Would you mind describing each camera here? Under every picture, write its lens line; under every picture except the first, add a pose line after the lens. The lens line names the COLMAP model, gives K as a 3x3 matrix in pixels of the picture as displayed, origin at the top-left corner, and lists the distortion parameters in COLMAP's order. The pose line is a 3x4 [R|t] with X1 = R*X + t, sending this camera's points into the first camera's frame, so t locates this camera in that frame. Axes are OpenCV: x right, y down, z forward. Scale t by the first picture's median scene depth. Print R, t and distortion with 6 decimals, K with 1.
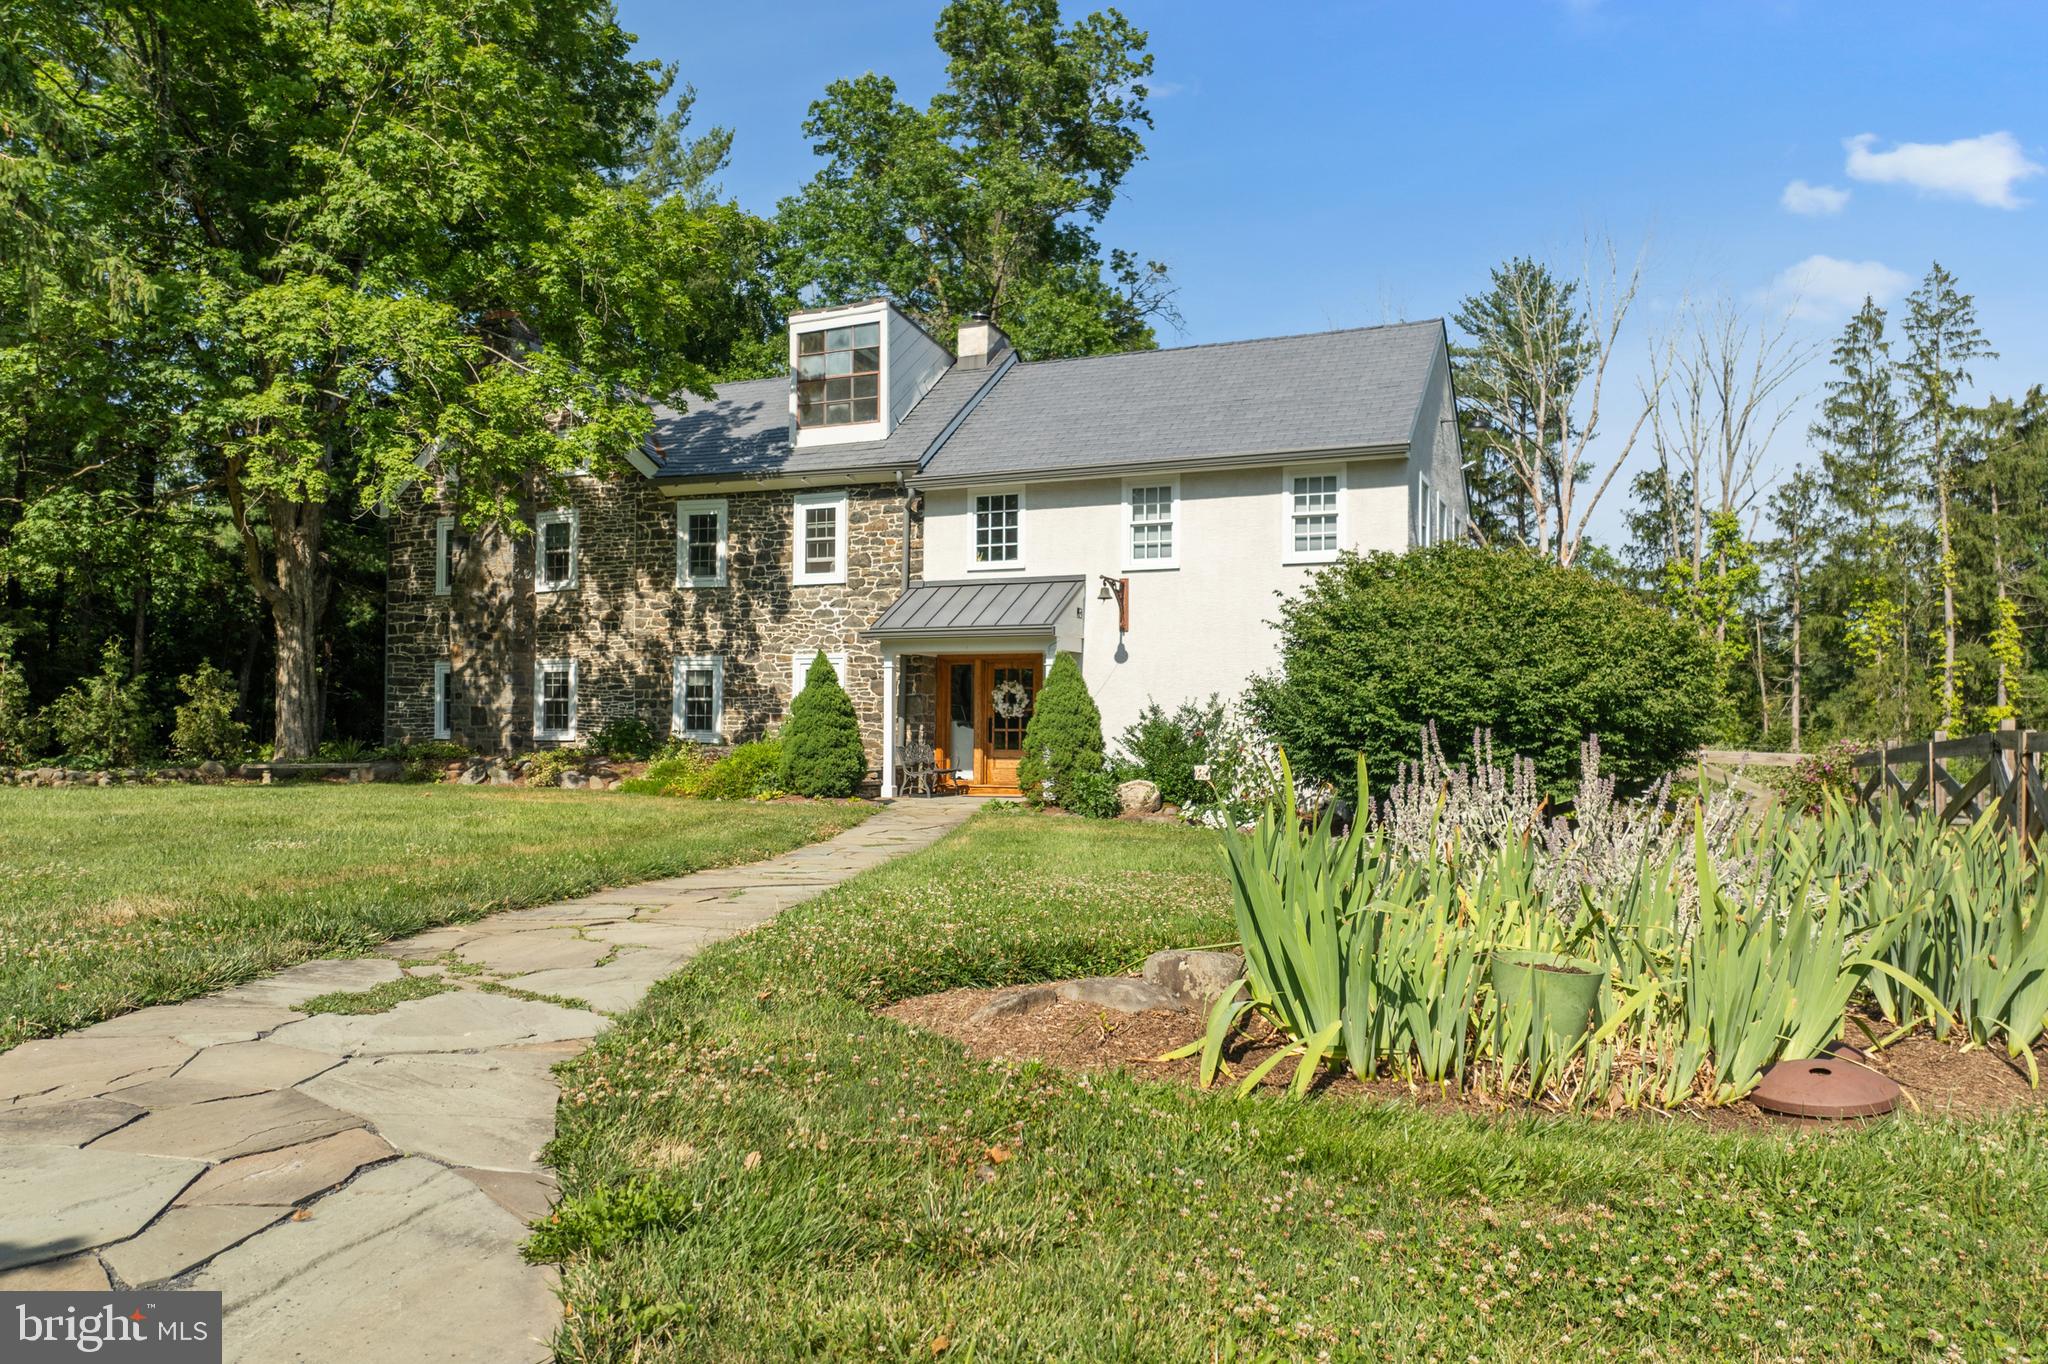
lens RADIAL K [[1454.6, 0, 1043.3], [0, 1454.6, 727.5], [0, 0, 1]] dist [-0.027527, -0.004057]
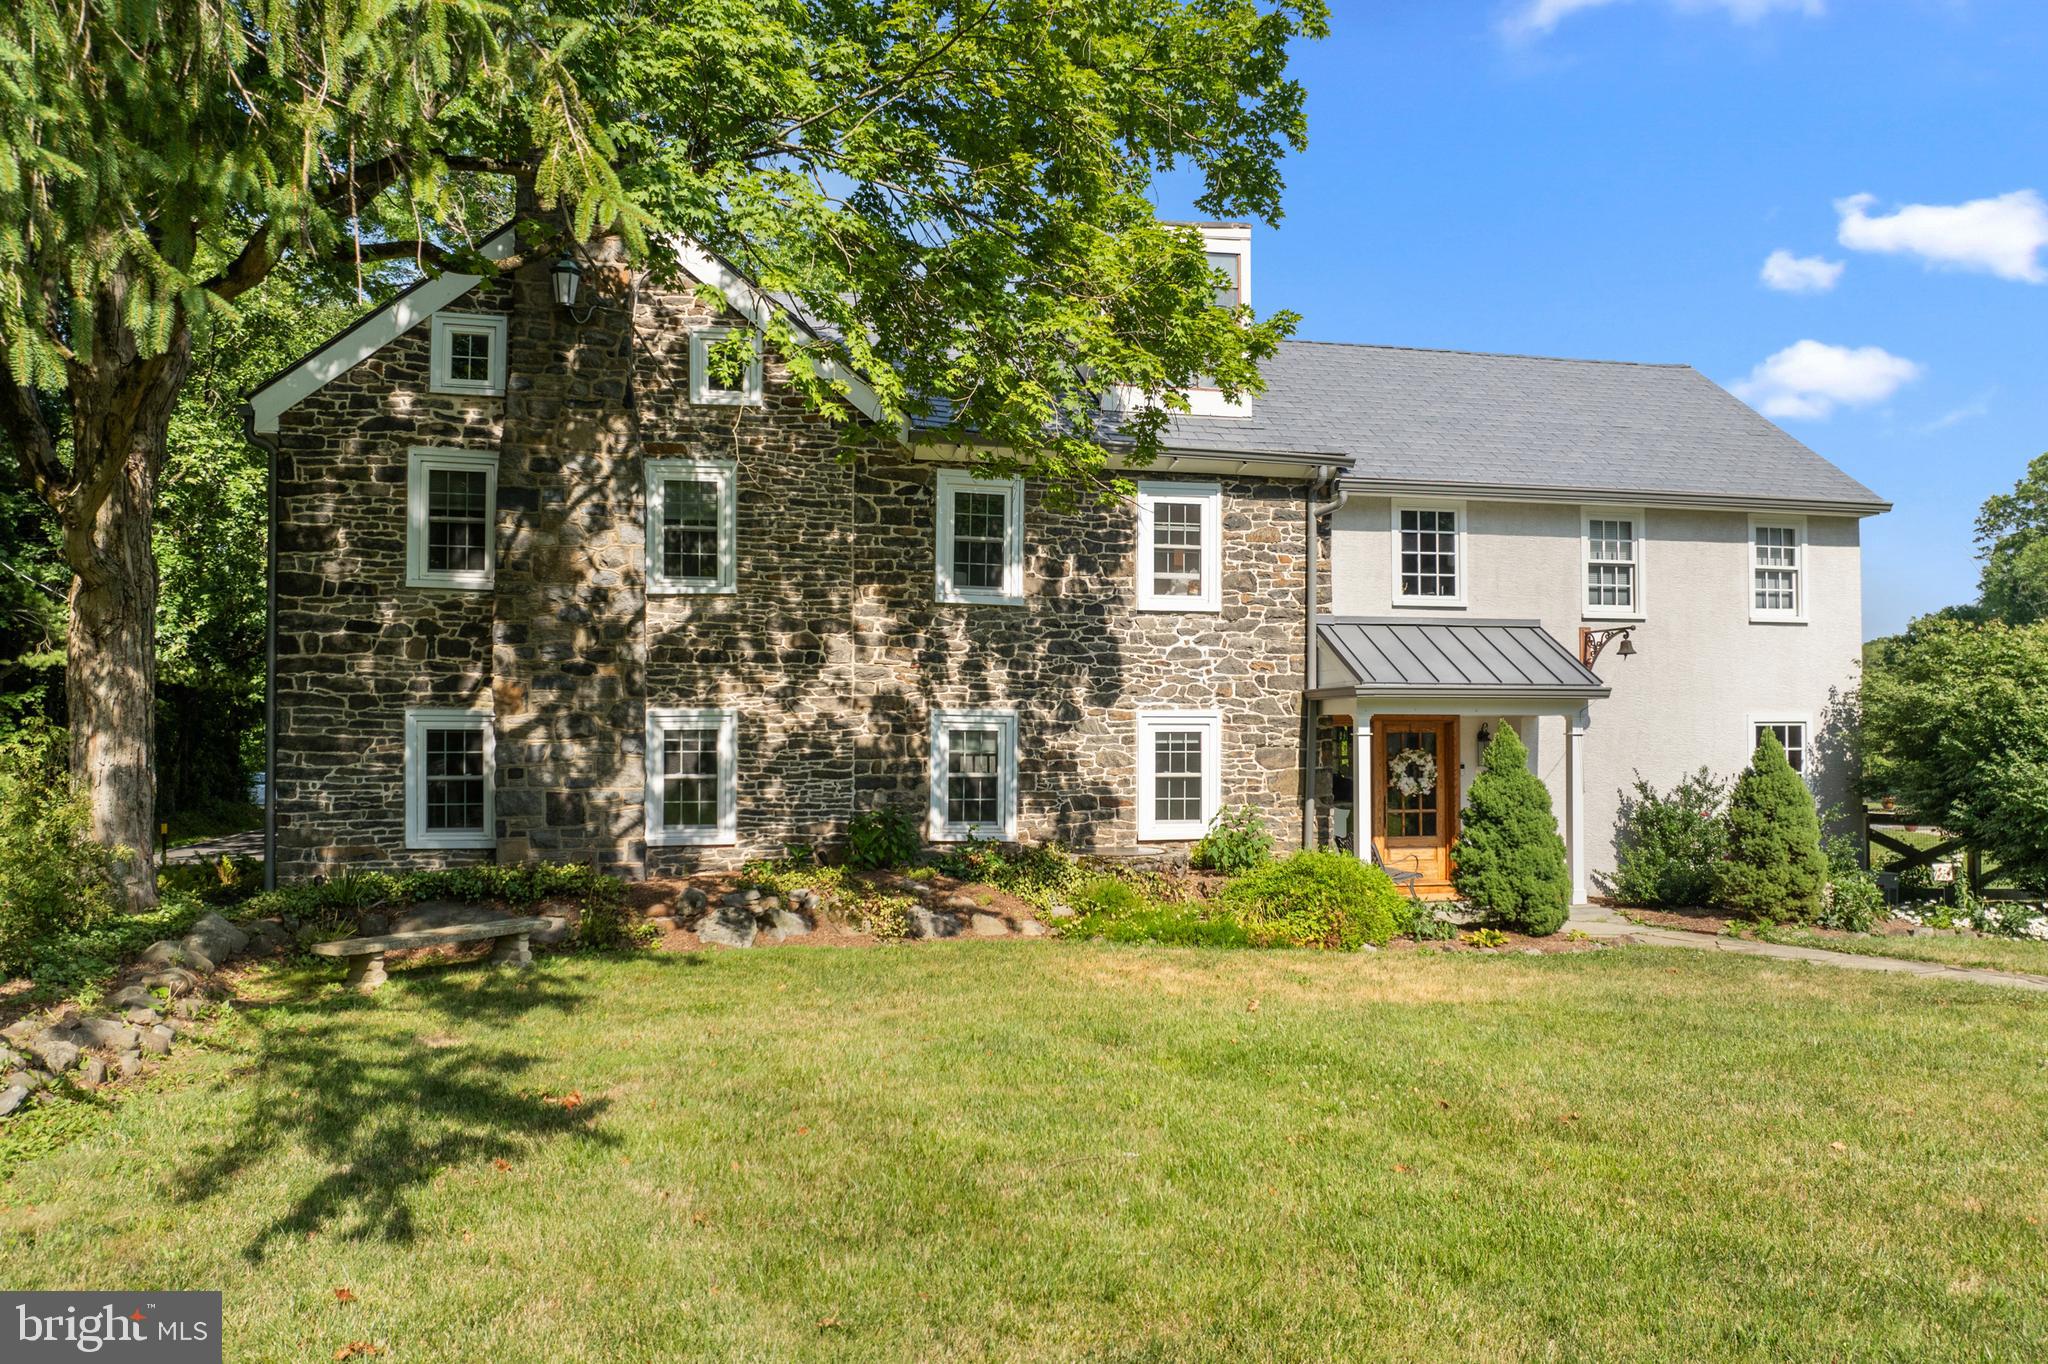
lens RADIAL K [[1454.6, 0, 1065.8], [0, 1454.6, 709.1], [0, 0, 1]] dist [-0.027527, -0.004057]
pose [[0.794281, 0.003098, 0.607542, -0.624668], [0.005880, 0.999901, -0.012787, -0.042873], [-0.607522, 0.013729, 0.794185, 0.477223]]
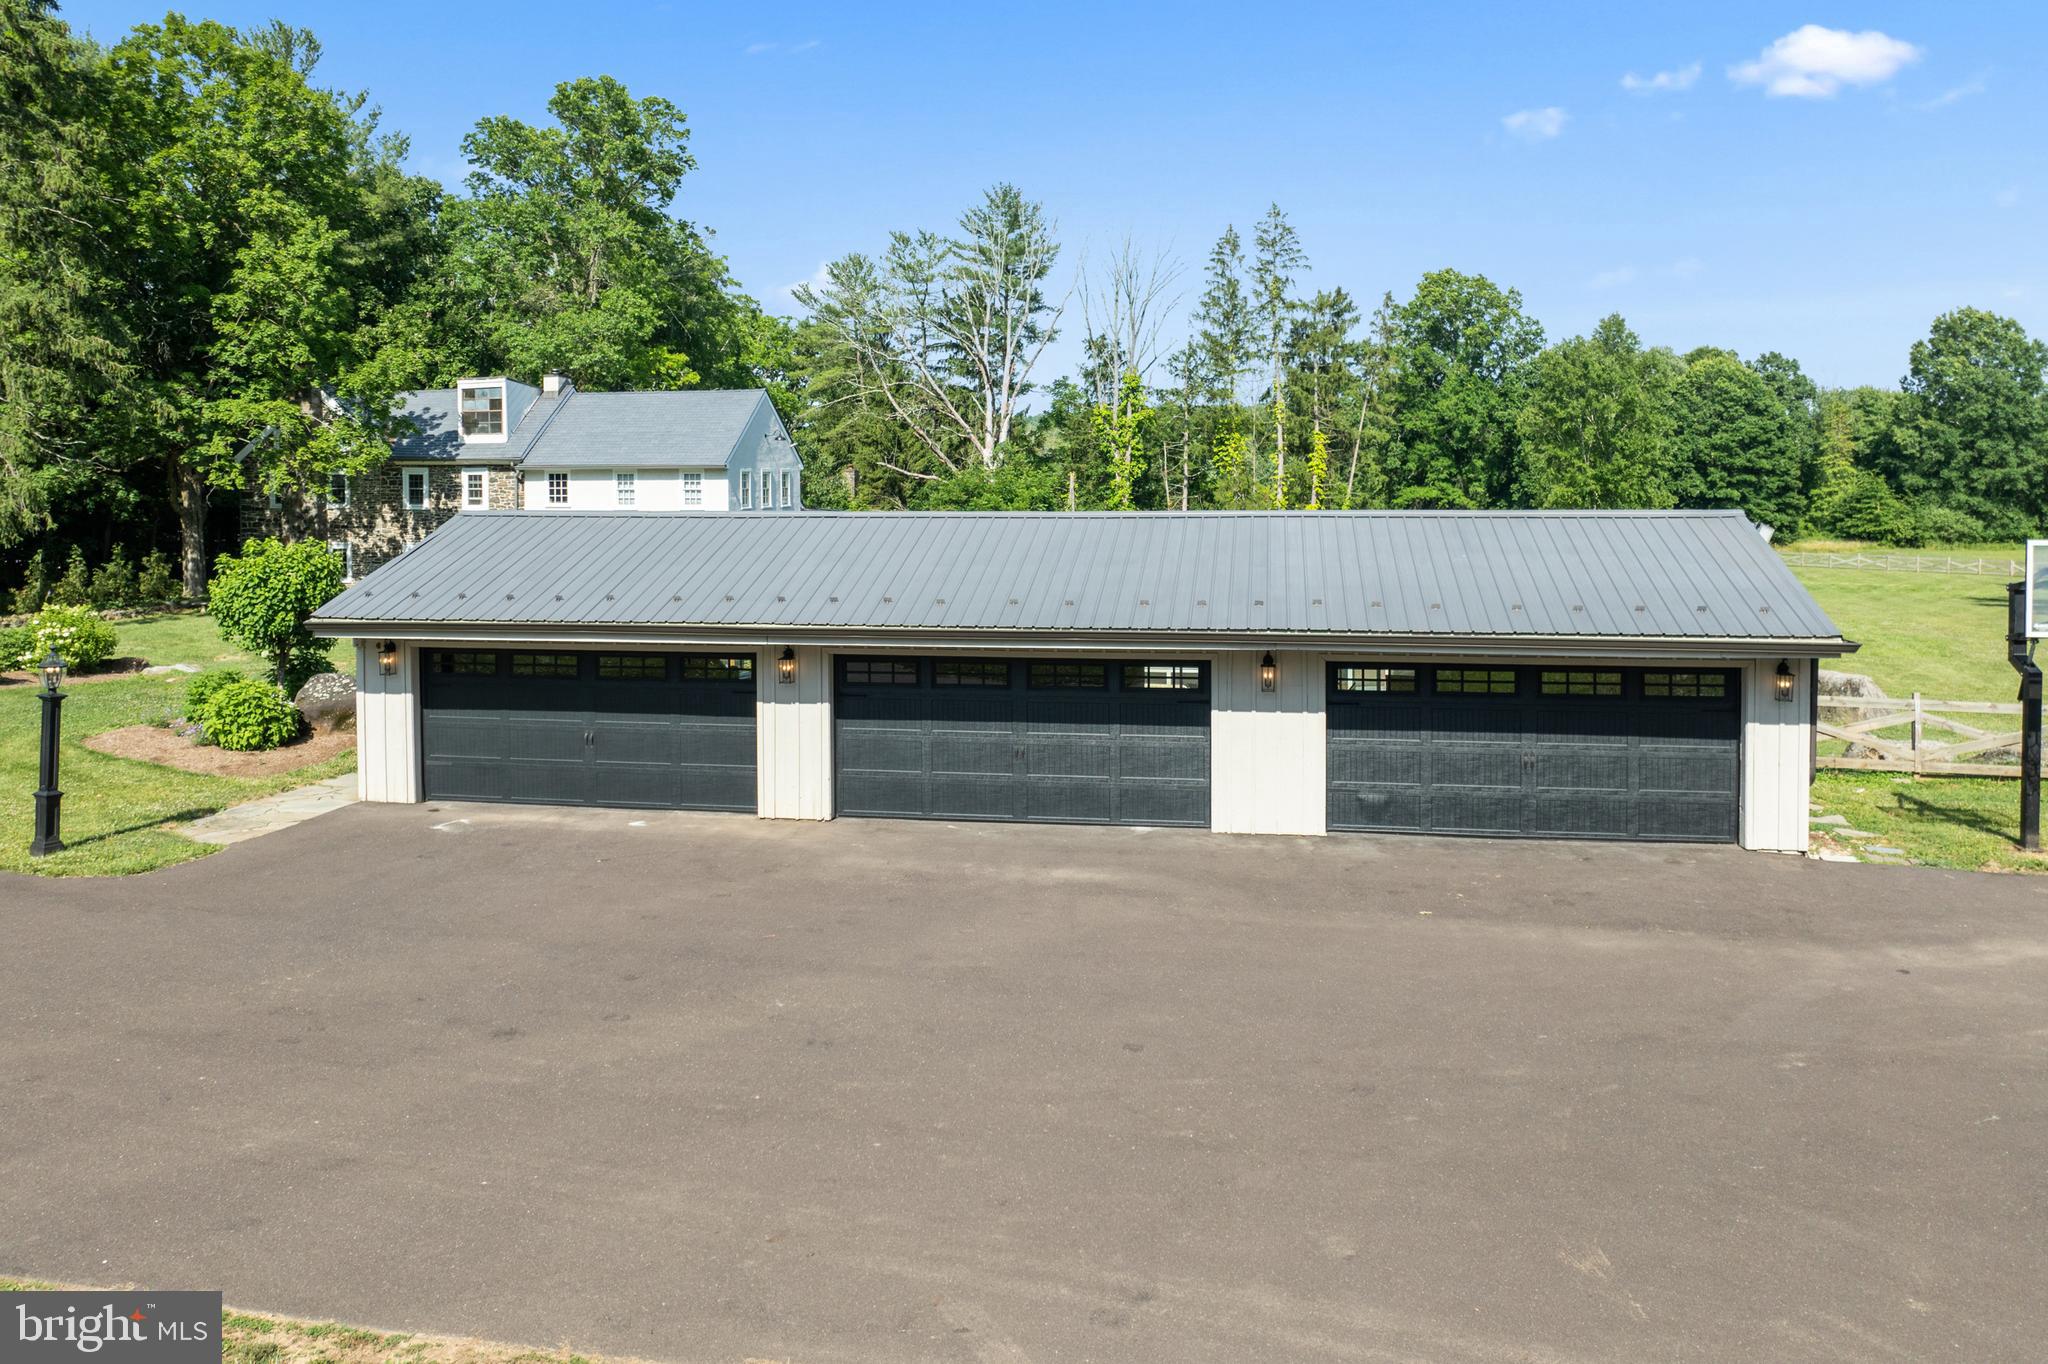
lens RADIAL K [[1454.6, 0, 1032.9], [0, 1454.6, 544.6], [0, 0, 1]] dist [-0.027527, -0.004057]
pose [[0.979155, -0.018463, 0.202272, 0.217115], [0.008560, 0.998726, 0.049726, -0.147457], [-0.202933, -0.046959, 0.978066, -1.252995]]
